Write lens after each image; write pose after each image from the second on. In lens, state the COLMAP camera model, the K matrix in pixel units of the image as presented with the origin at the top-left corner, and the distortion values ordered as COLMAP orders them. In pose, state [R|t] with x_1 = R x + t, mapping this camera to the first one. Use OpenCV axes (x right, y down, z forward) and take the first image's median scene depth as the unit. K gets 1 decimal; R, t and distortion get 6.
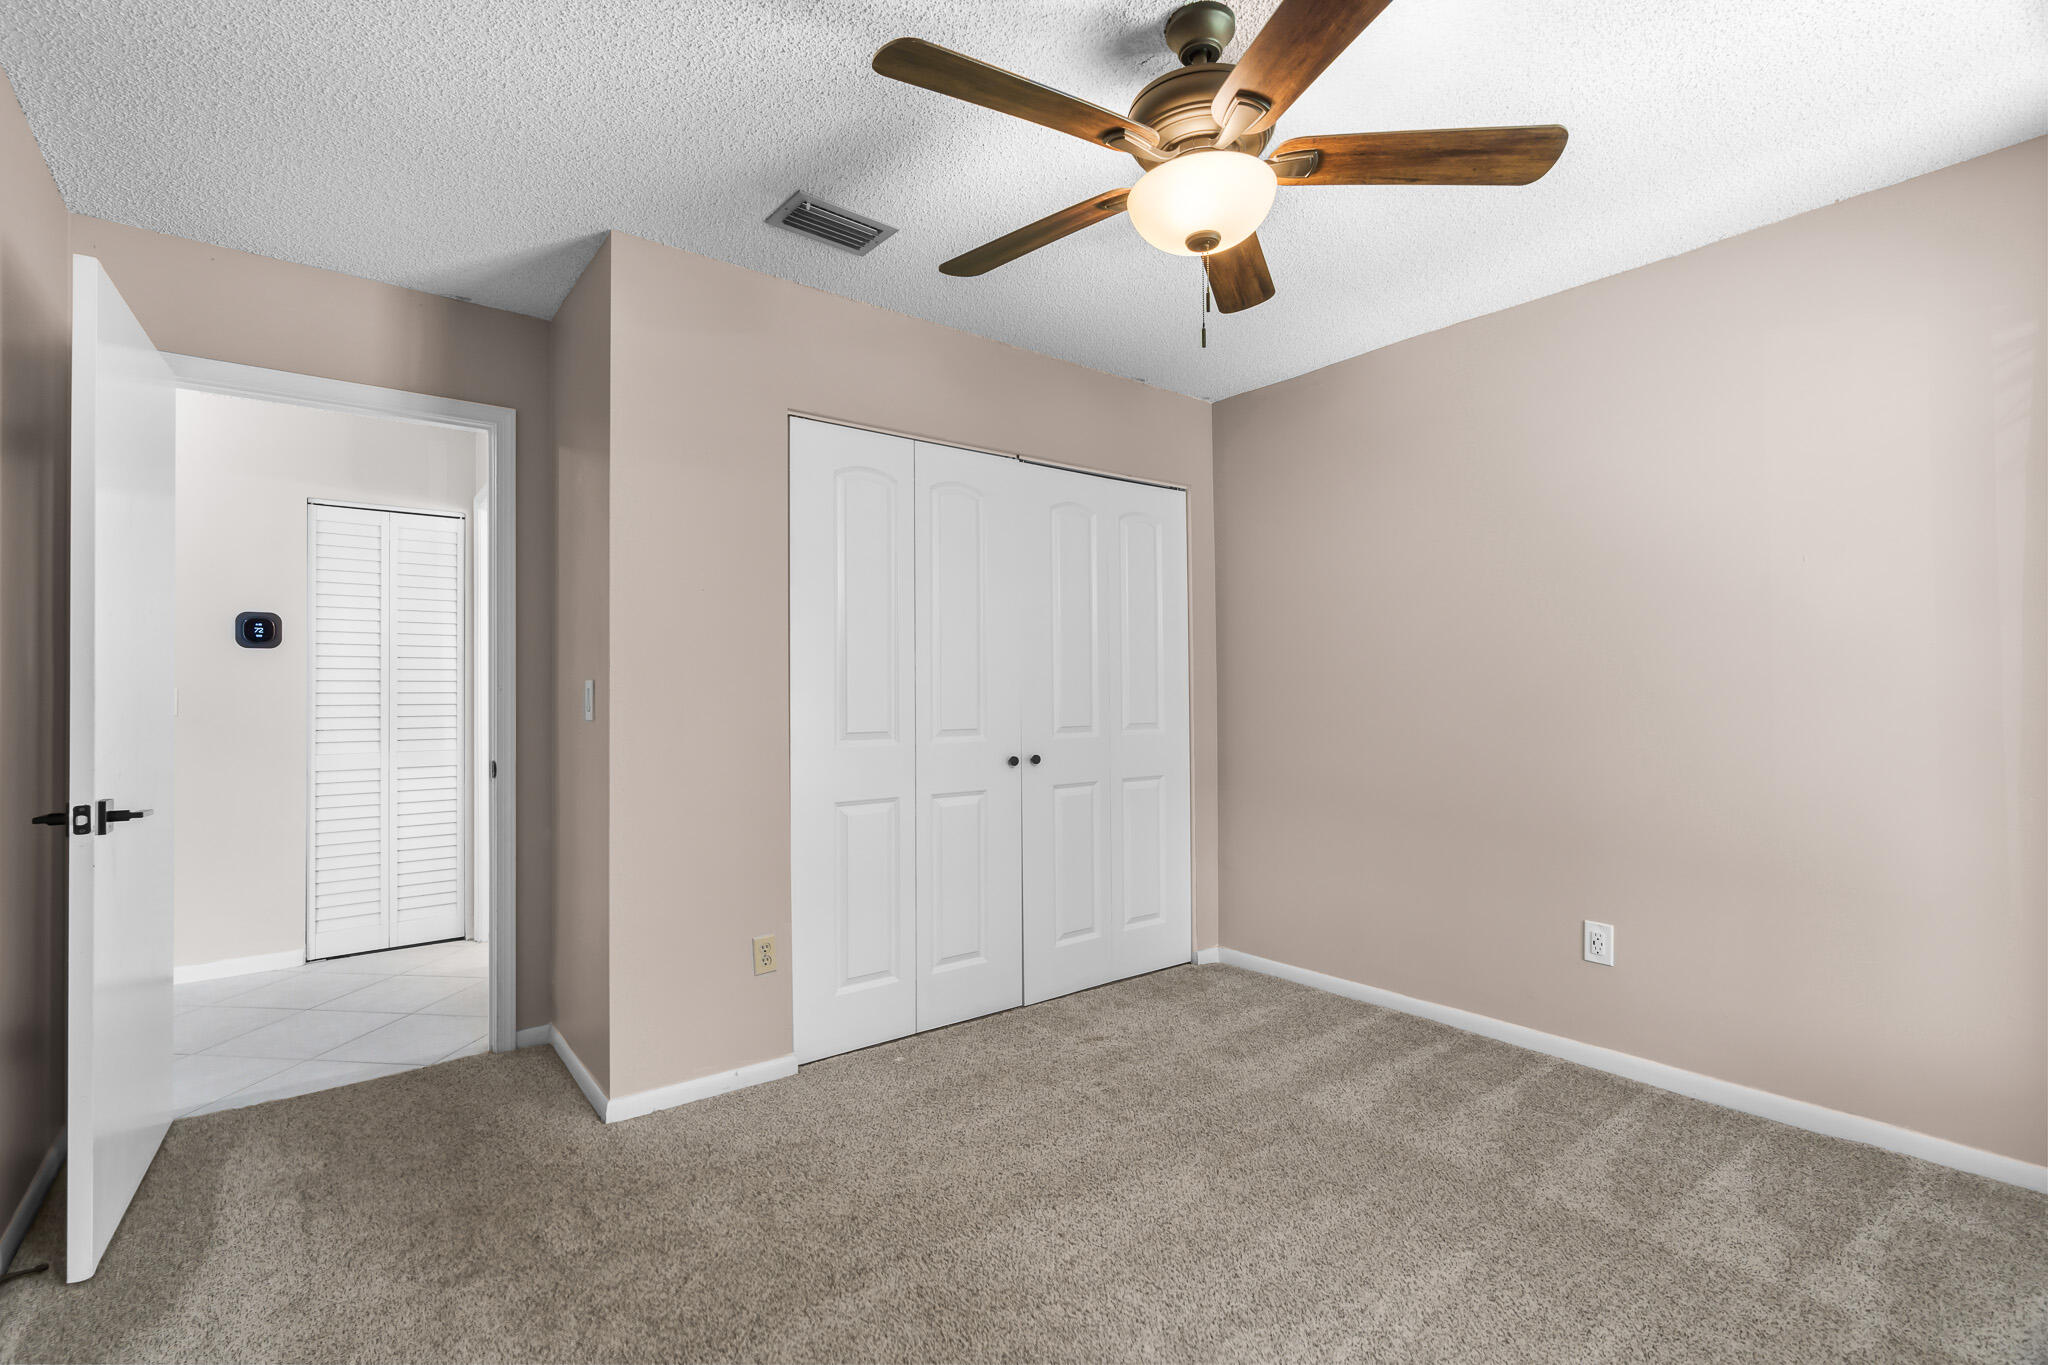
lens RADIAL K [[921.9, 0, 1018.5], [0, 921.9, 678.0], [0, 0, 1]] dist [-0.007013, -0.000040]
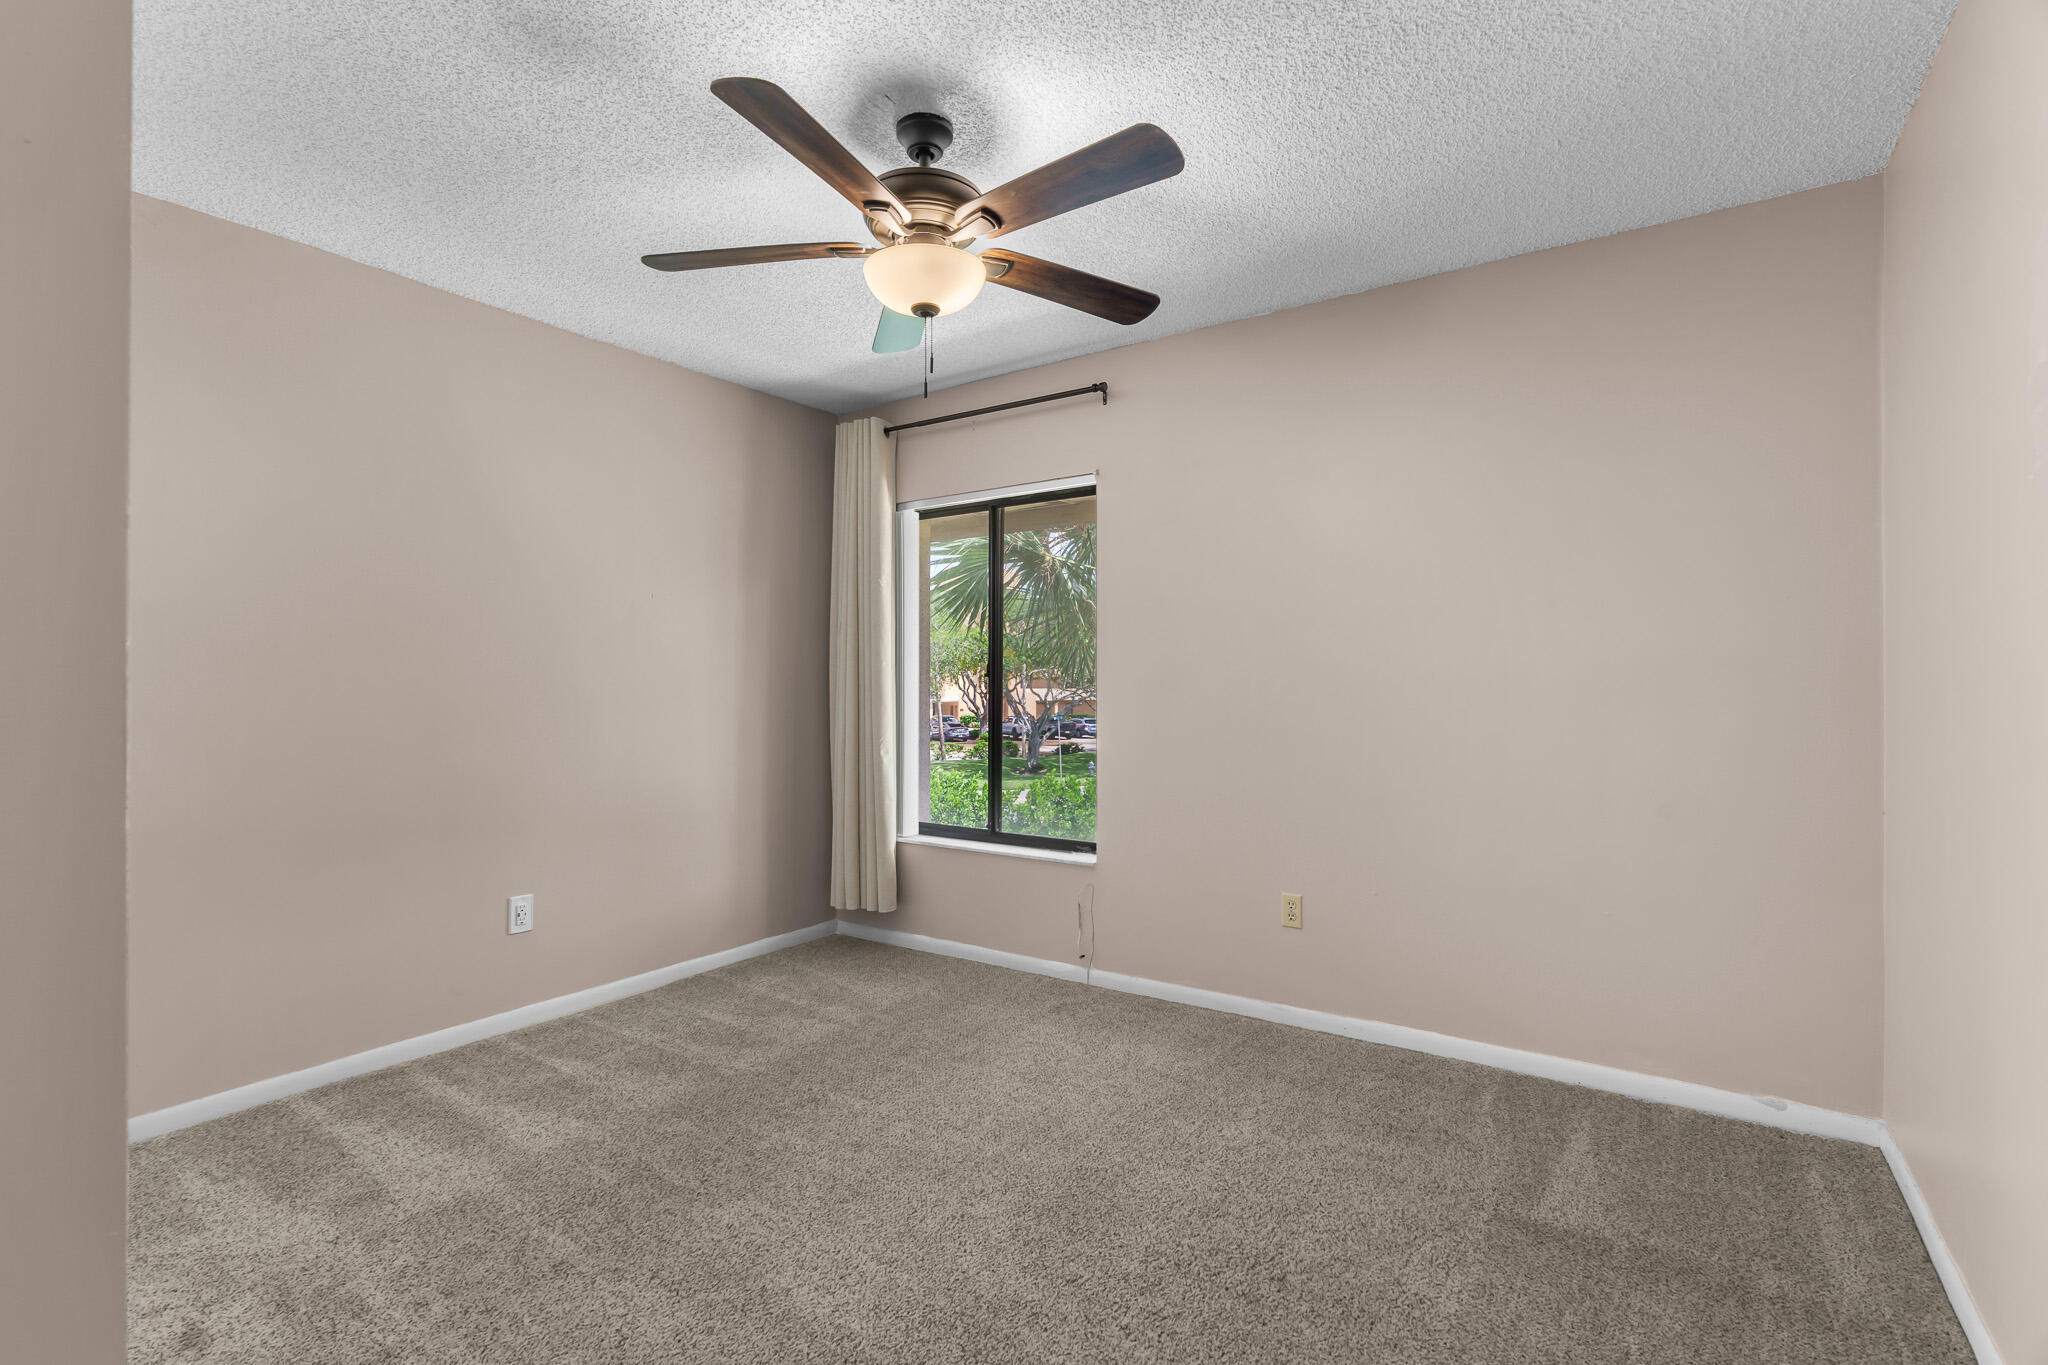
lens RADIAL K [[921.9, 0, 1018.5], [0, 921.9, 678.0], [0, 0, 1]] dist [-0.007013, -0.000040]
pose [[-0.278189, 0.005024, 0.960513, -0.622420], [-0.012590, 0.999881, -0.008876, 0.006704], [-0.960444, -0.014562, -0.278093, 0.762660]]
